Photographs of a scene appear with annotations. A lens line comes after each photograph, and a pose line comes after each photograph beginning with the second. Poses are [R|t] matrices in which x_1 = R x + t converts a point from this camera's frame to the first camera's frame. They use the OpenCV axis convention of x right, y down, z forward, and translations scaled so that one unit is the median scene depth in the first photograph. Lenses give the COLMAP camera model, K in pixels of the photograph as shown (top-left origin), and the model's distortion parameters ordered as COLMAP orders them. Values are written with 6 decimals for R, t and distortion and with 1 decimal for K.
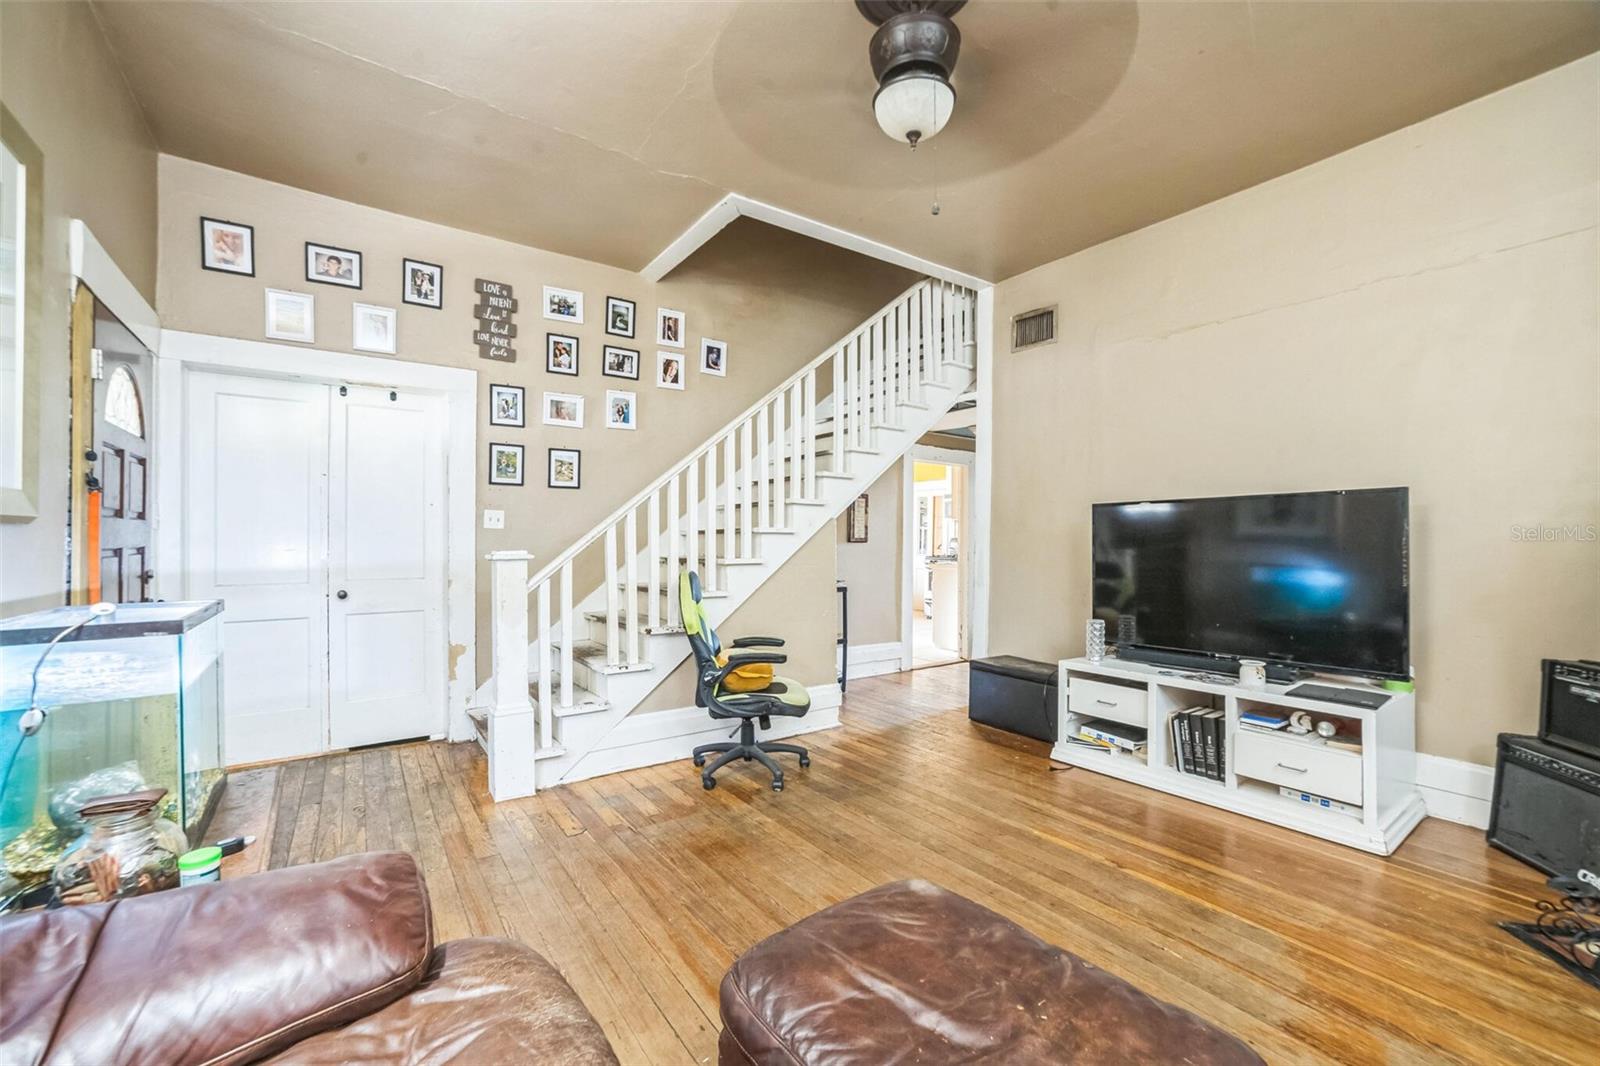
lens RADIAL K [[658.5, 0, 802.6], [0, 658.5, 536.0], [0, 0, 1]] dist [-0.040348, 0.012257]
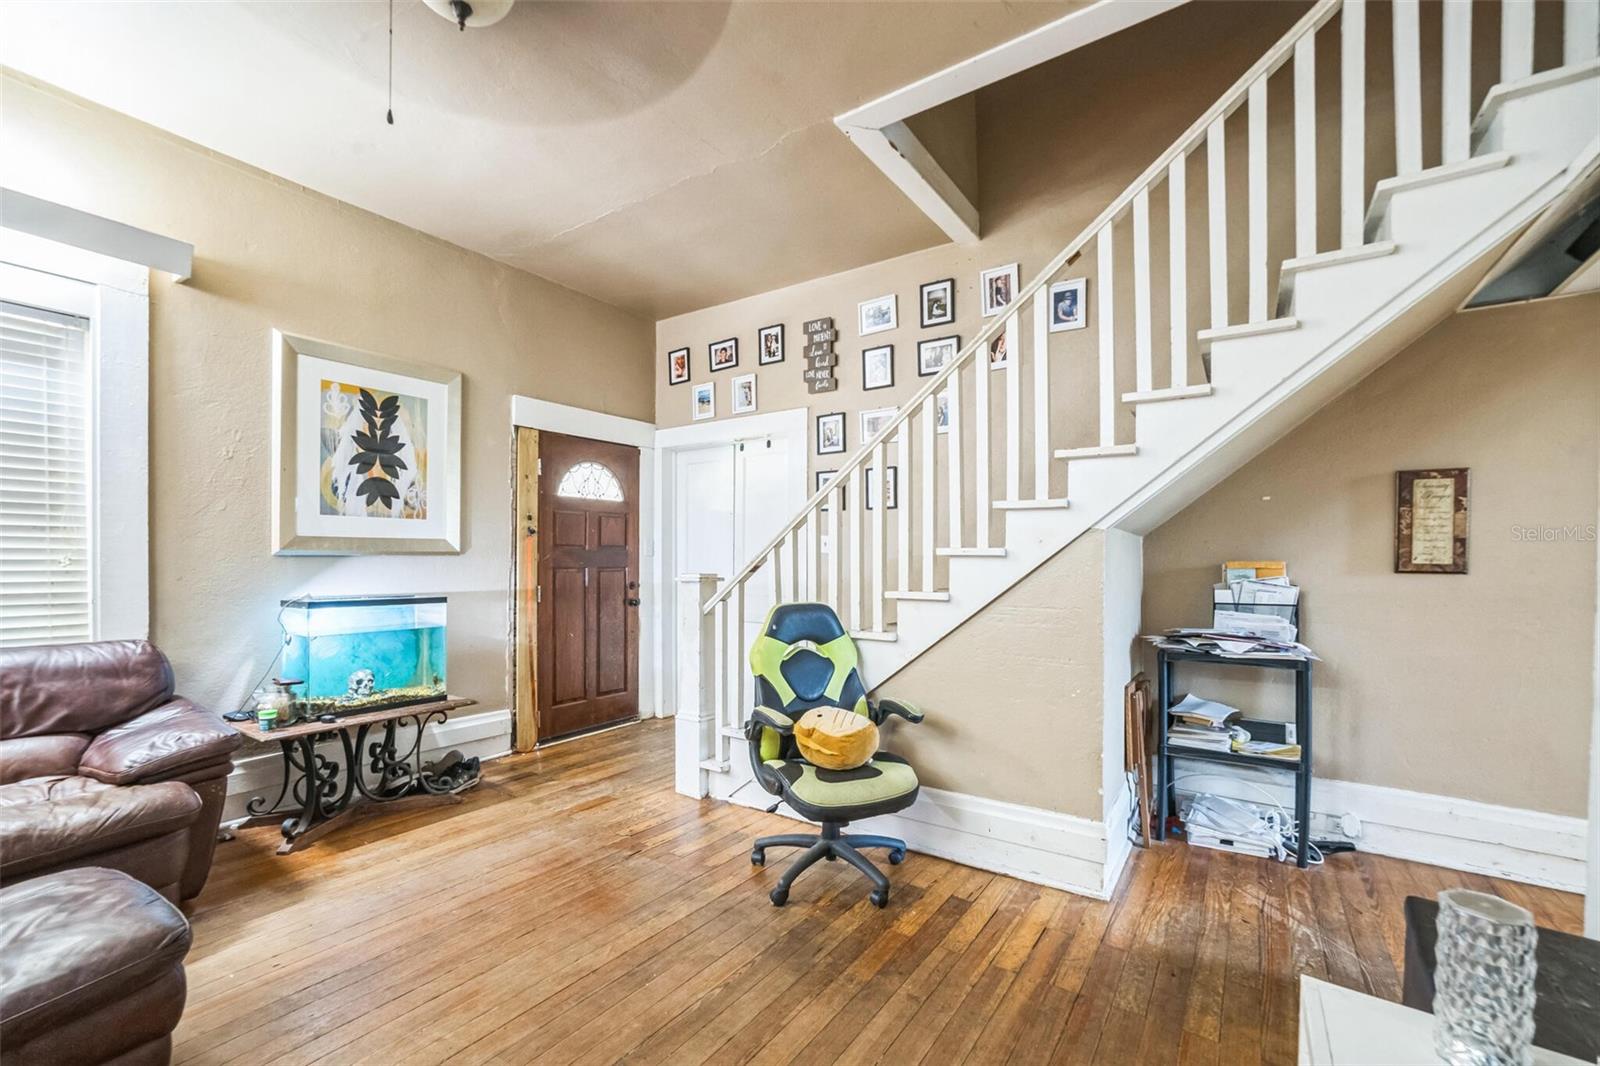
lens RADIAL K [[668.0, 0, 807.6], [0, 668.0, 557.5], [0, 0, 1]] dist [-0.080924, 0.026795]
pose [[0.330493, -0.000651, -0.943808, 0.572424], [0.002988, 0.999995, 0.000356, -0.004629], [0.943804, -0.002938, 0.330493, 0.670306]]
